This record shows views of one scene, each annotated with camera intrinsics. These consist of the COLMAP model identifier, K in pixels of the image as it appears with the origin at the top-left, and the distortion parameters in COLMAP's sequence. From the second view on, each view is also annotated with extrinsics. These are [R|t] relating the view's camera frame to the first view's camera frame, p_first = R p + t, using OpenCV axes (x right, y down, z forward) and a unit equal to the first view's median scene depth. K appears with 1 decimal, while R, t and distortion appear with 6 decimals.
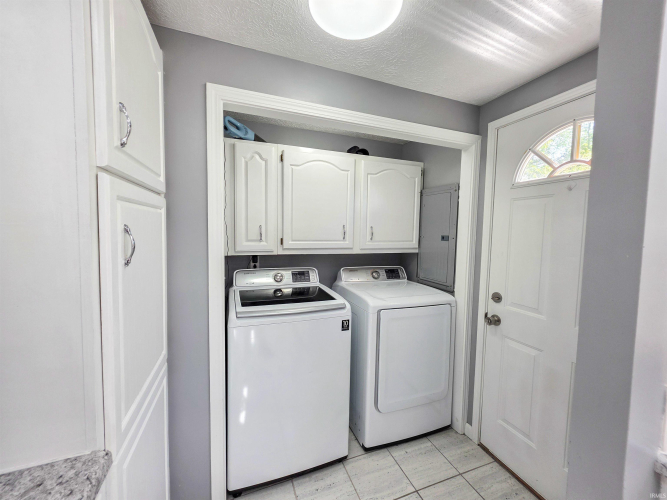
lens RADIAL K [[266.5, 0, 333.5], [0, 266.5, 250.0], [0, 0, 1]] dist [-0.001236, 0.004190]
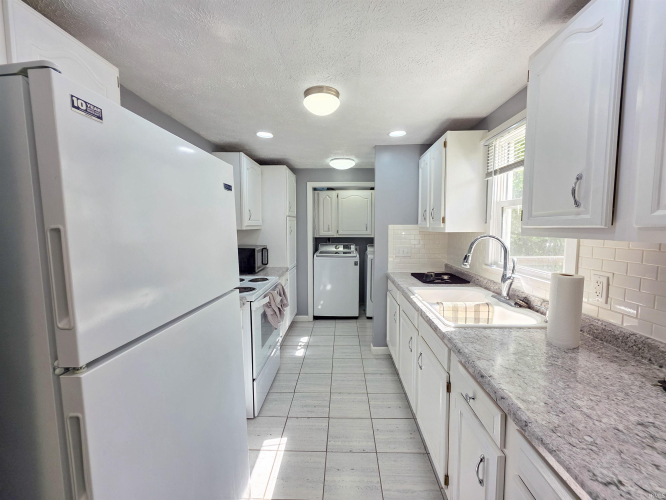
lens RADIAL K [[266.1, 0, 333.0], [0, 266.1, 250.0], [0, 0, 1]] dist [-0.001236, 0.004190]
pose [[0.923906, 0.011844, -0.382436, 0.685444], [-0.005229, 0.999818, 0.018332, 0.091257], [0.382584, -0.014937, 0.923800, -1.213229]]
